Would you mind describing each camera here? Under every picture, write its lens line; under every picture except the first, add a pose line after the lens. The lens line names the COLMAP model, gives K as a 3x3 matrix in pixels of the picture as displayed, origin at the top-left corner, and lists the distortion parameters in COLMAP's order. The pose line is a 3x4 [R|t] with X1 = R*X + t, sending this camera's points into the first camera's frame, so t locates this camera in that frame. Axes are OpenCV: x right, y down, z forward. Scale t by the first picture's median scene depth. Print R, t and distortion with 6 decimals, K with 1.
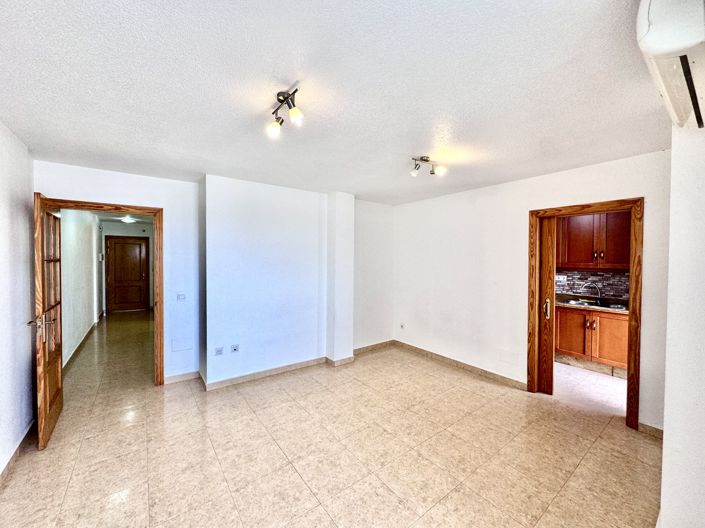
lens RADIAL K [[281.4, 0, 351.1], [0, 281.4, 263.2], [0, 0, 1]] dist [-0.003859, 0.000841]
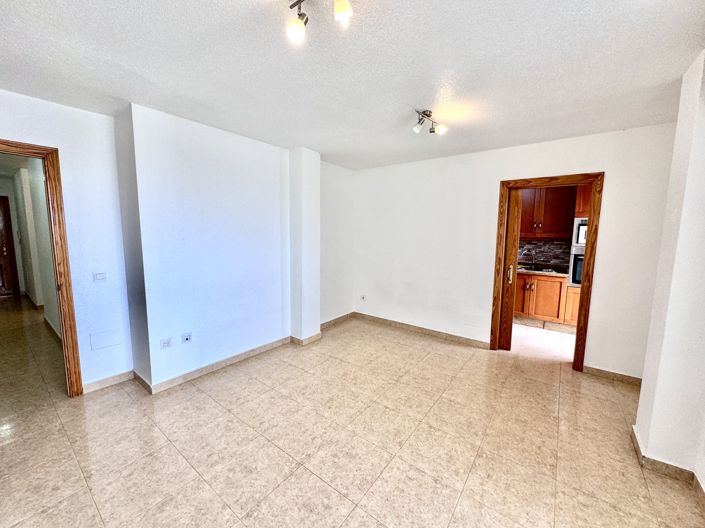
lens RADIAL K [[281.4, 0, 351.4], [0, 281.4, 263.7], [0, 0, 1]] dist [-0.003859, 0.000841]
pose [[0.961187, -0.026422, 0.274628, -0.190324], [-0.001157, 0.995009, 0.099777, 0.013994], [-0.275894, -0.096222, 0.956360, 0.135215]]
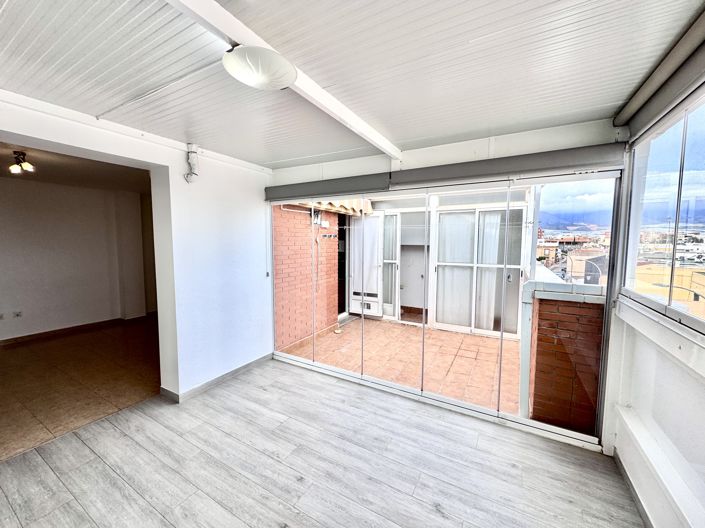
lens RADIAL K [[281.4, 0, 352.1], [0, 281.4, 263.4], [0, 0, 1]] dist [-0.003859, 0.000841]
pose [[0.917386, -0.032427, 0.396674, 0.514087], [0.006535, 0.997768, 0.066453, 0.001483], [-0.397944, -0.058371, 0.915551, -0.798579]]
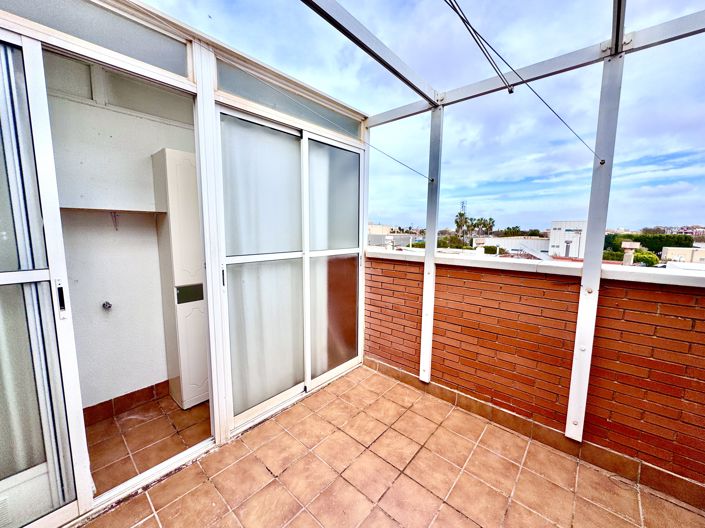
lens RADIAL K [[281.4, 0, 352.5], [0, 281.4, 263.3], [0, 0, 1]] dist [-0.003859, 0.000841]
pose [[-0.206921, -0.126970, 0.970084, 0.981352], [0.005607, 0.991373, 0.130952, 0.042199], [-0.978342, 0.032536, -0.204424, 0.315414]]
